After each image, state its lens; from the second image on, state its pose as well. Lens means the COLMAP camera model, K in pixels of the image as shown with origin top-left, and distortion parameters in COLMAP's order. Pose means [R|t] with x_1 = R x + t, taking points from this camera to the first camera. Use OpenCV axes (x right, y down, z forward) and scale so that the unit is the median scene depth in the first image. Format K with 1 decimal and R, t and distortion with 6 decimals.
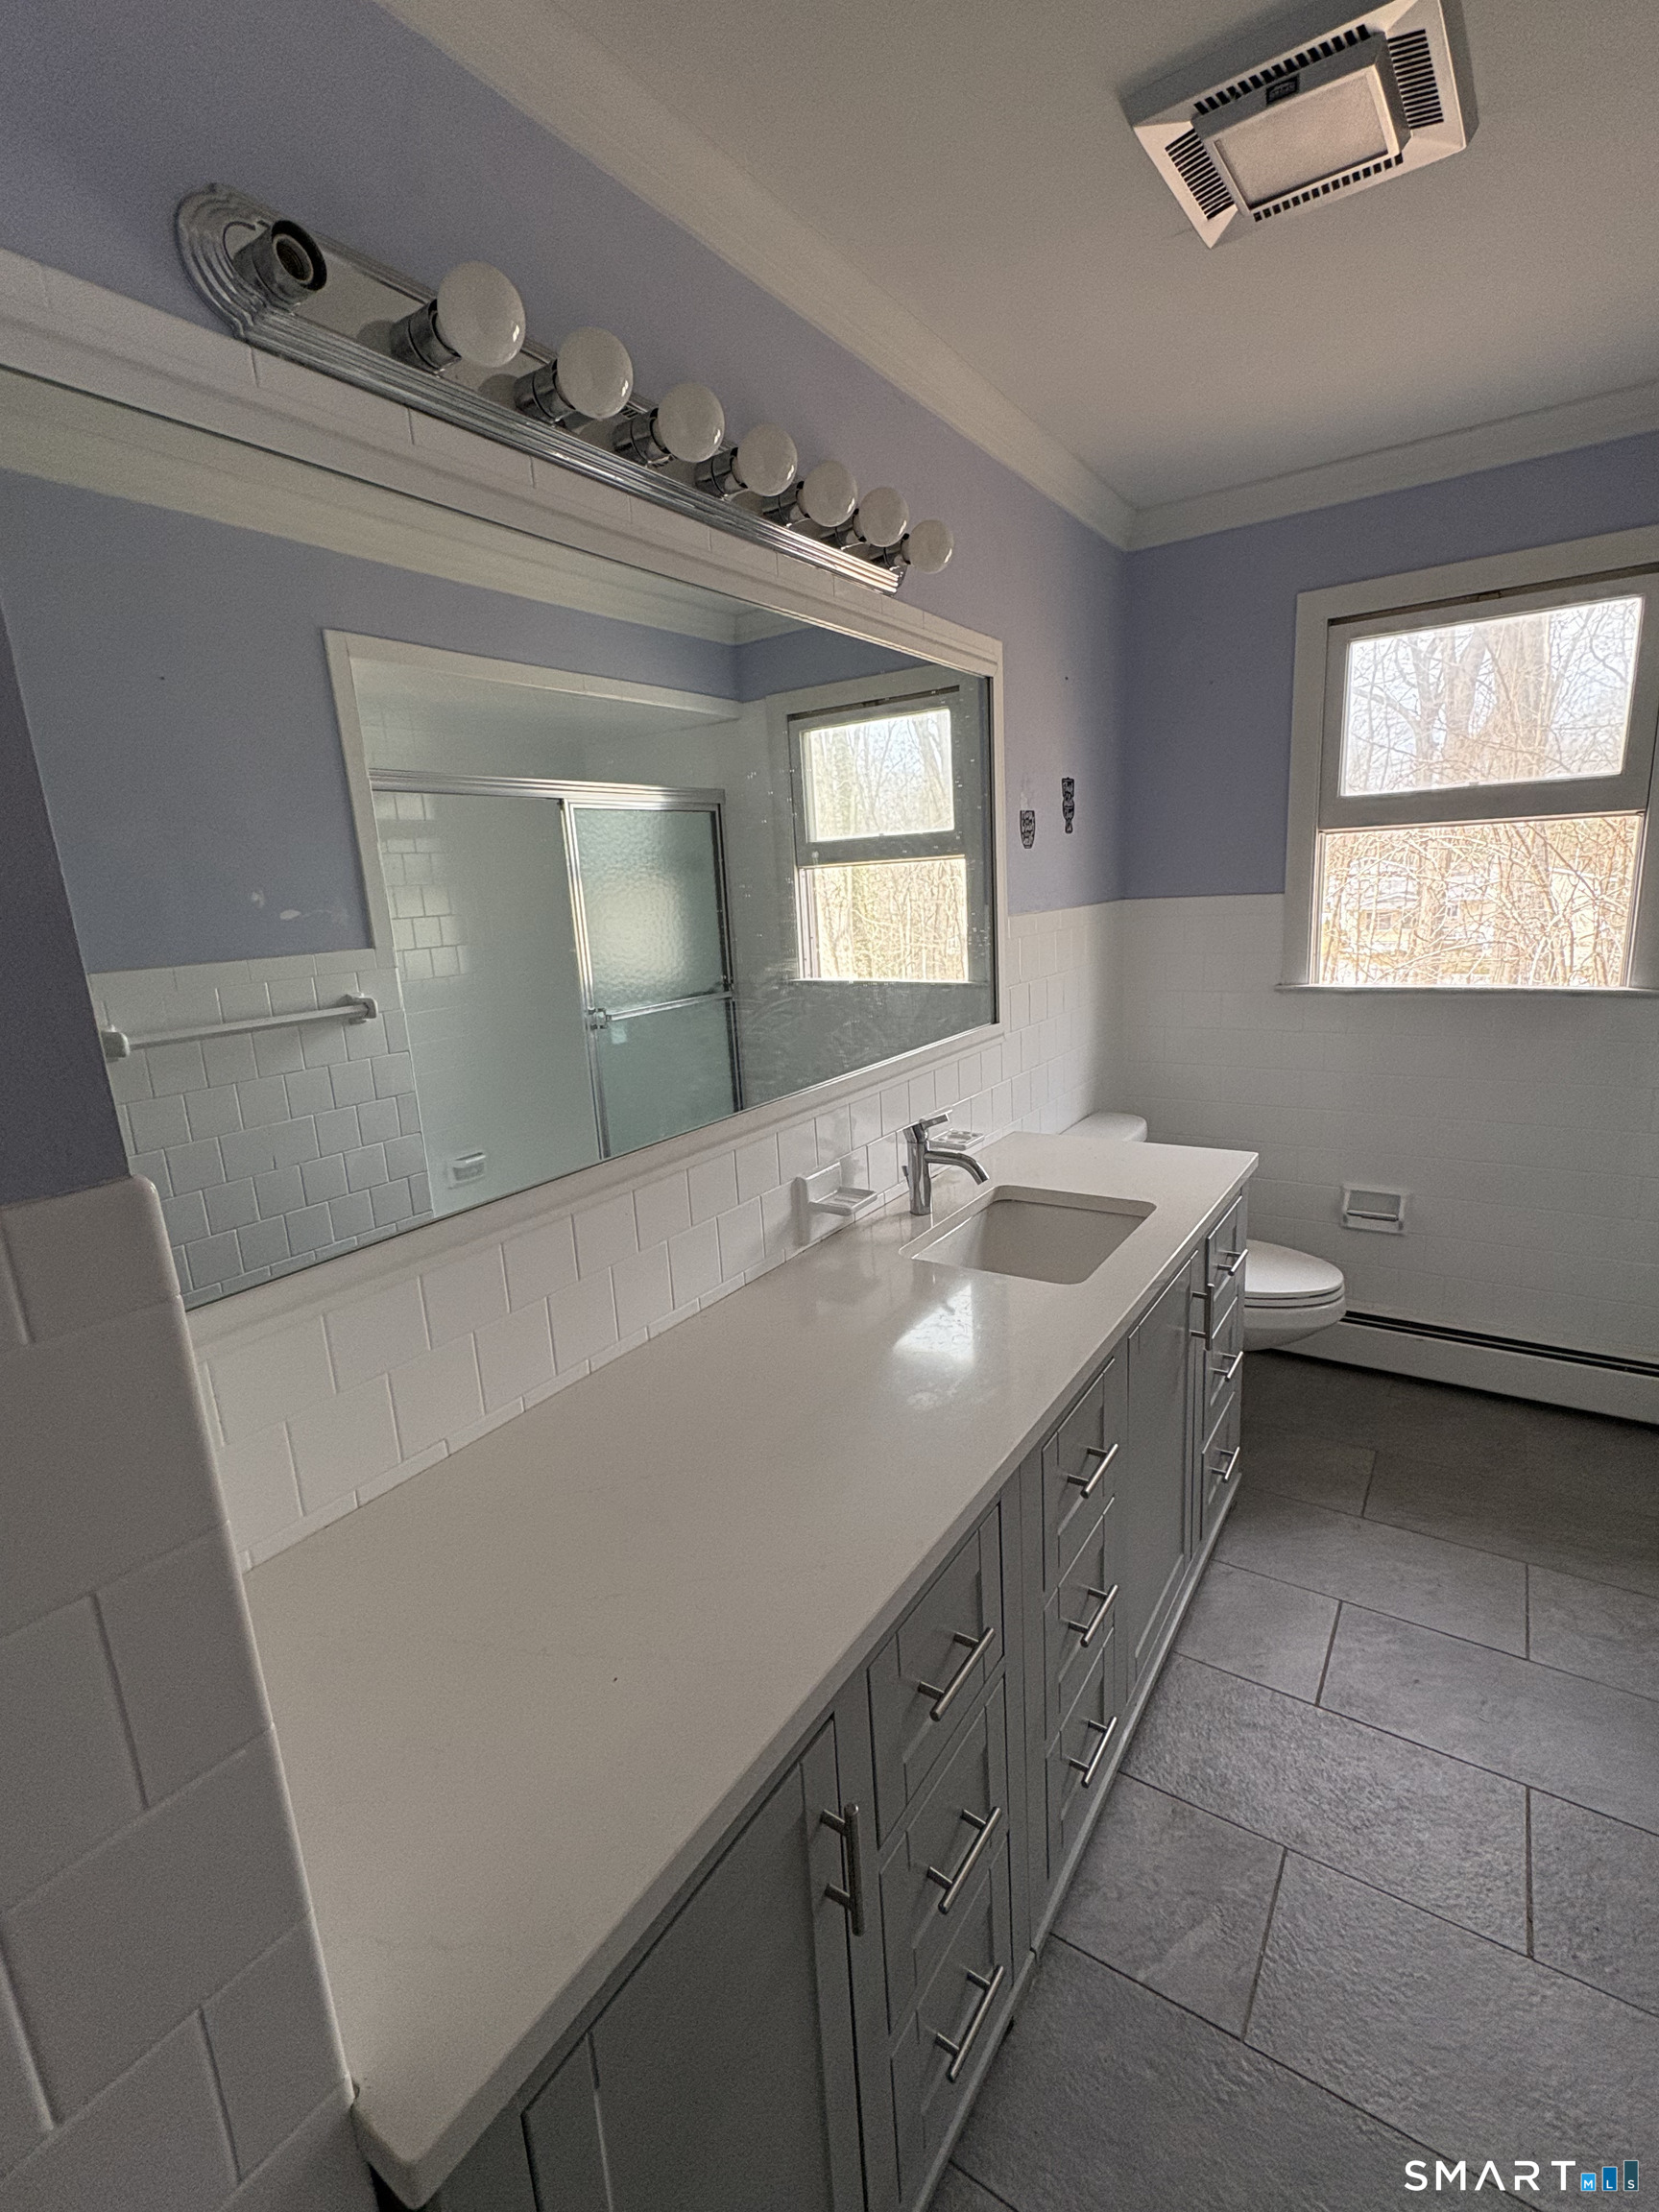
lens RADIAL K [[989.8, 0, 835.6], [0, 989.8, 1104.8], [0, 0, 1]] dist [-0.001365, 0.002104]
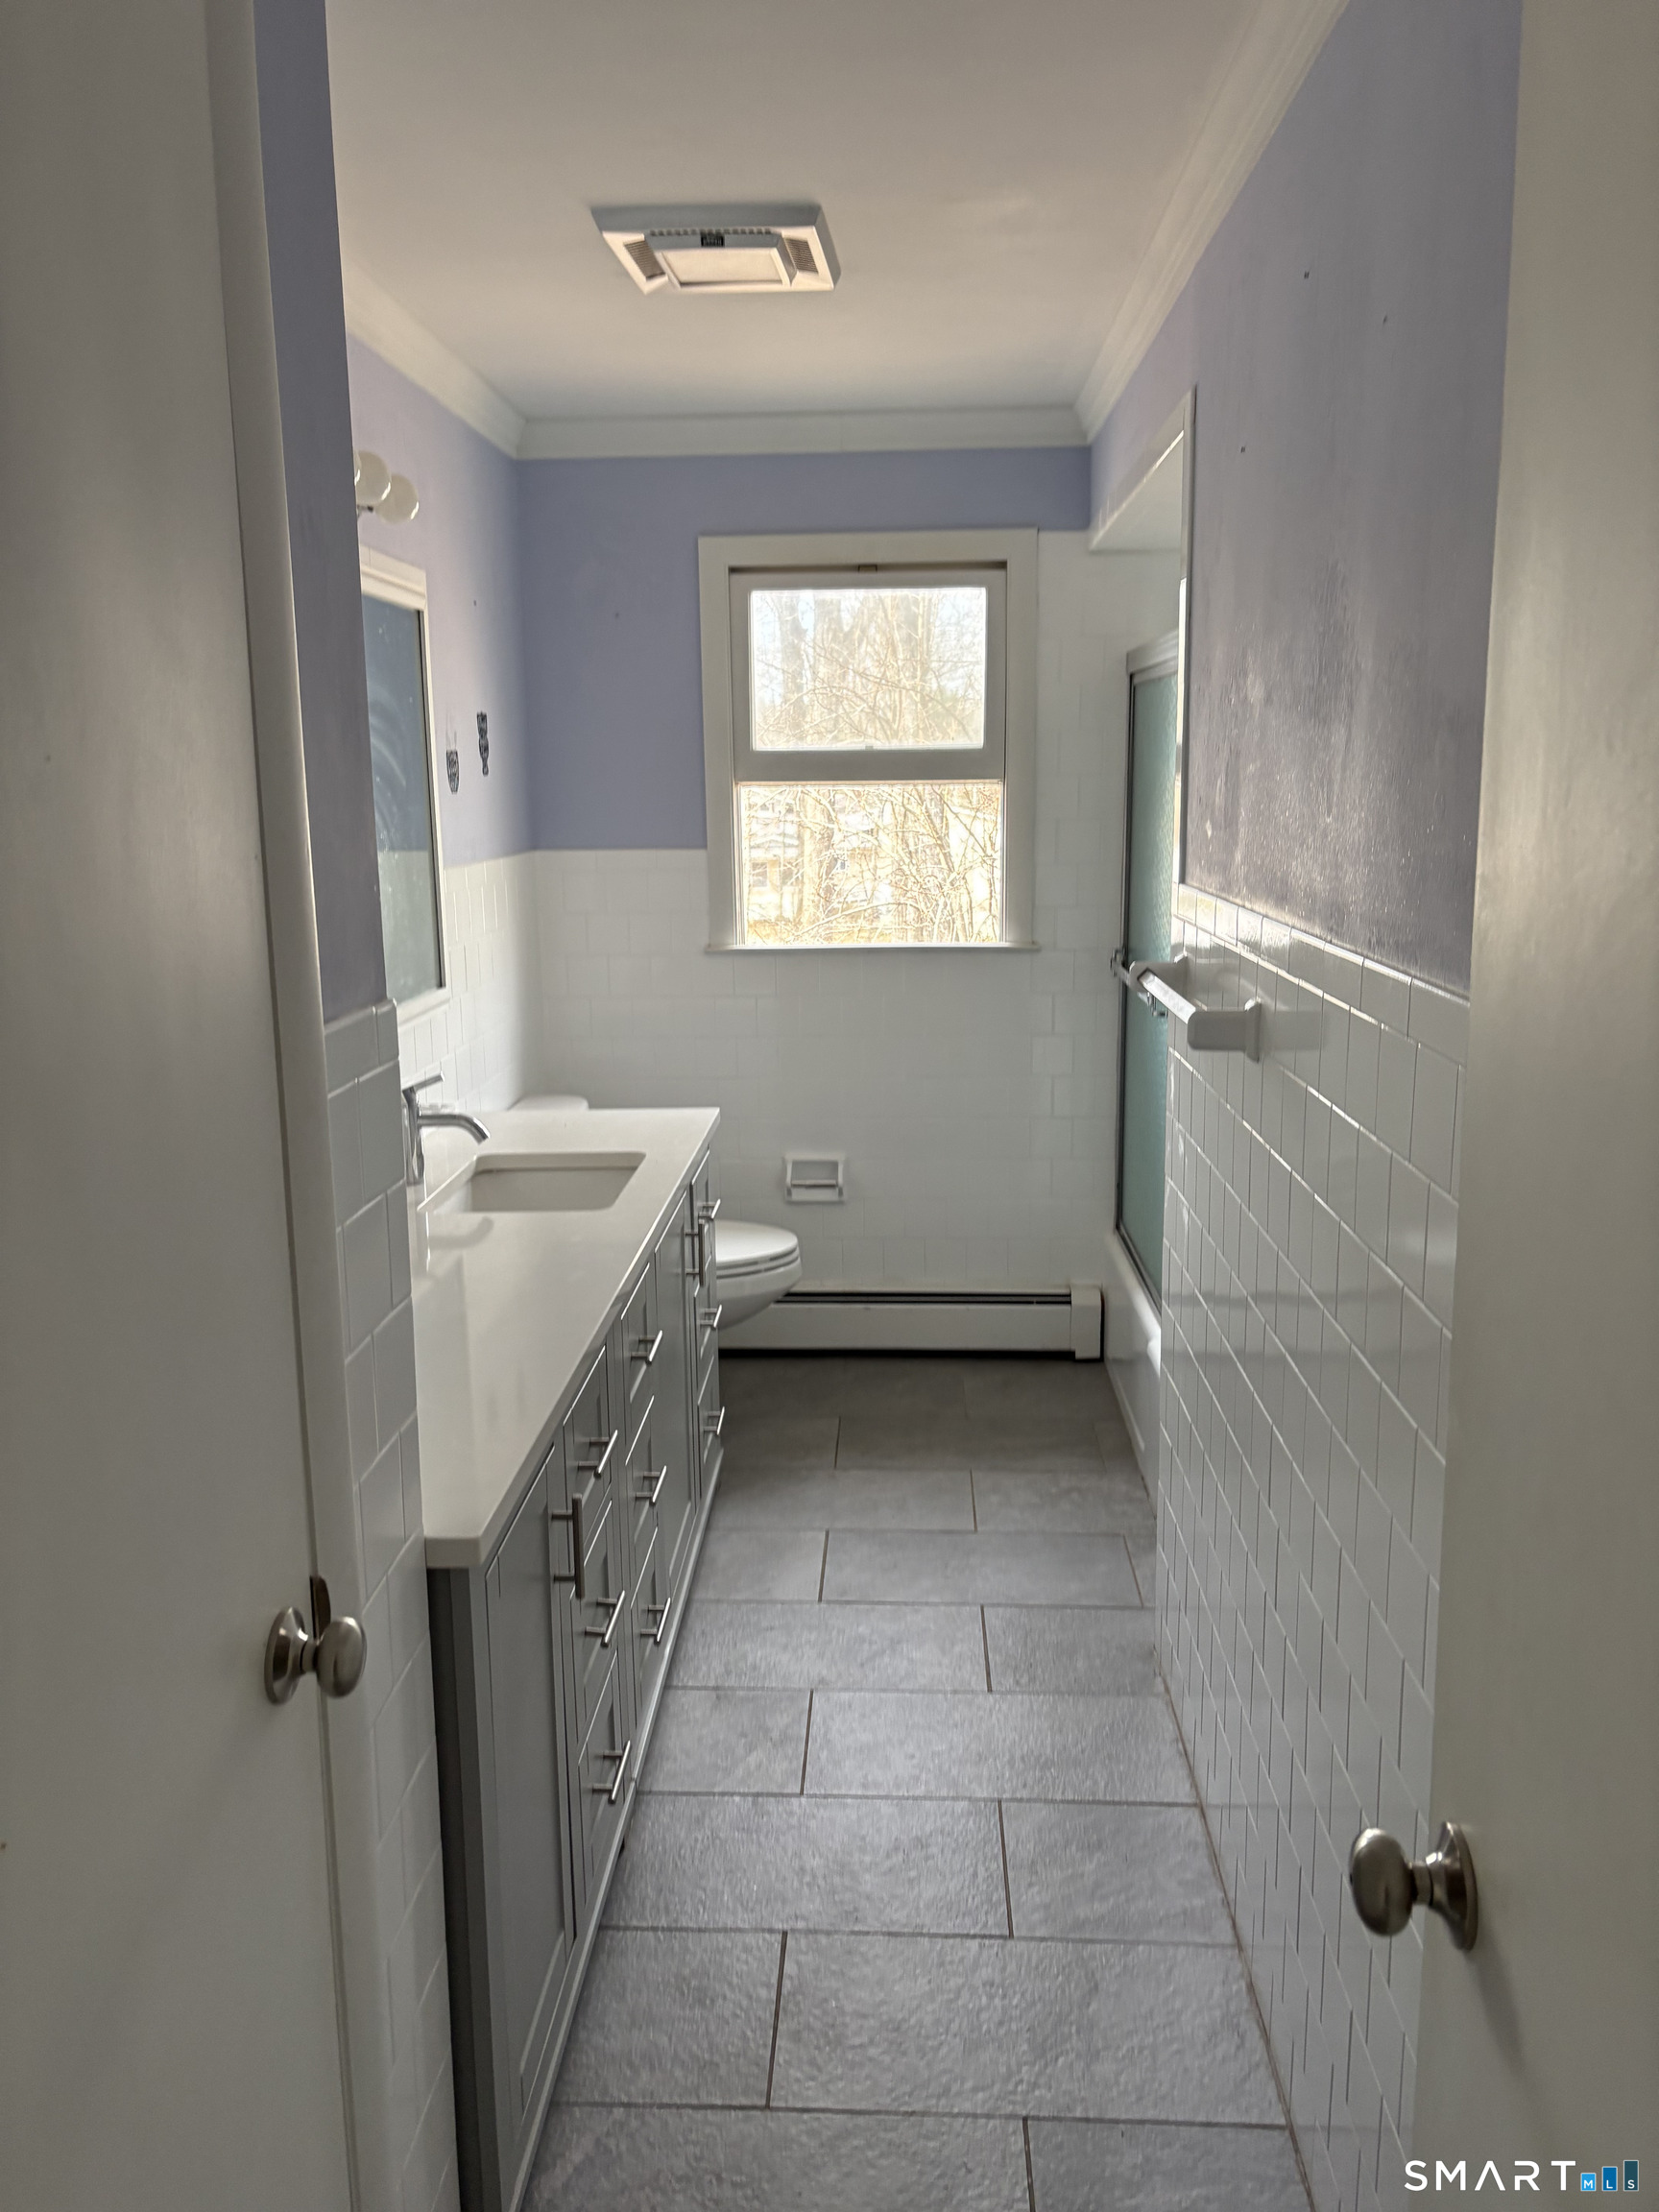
lens RADIAL K [[1673.2, 0, 827.5], [0, 1673.2, 1104.7], [0, 0, 1]] dist [0.041592, -0.041959]
pose [[0.856137, -0.057764, 0.513510, -0.326243], [0.079709, 0.996601, -0.020788, 0.083078], [-0.510564, 0.058729, 0.857832, -0.476019]]
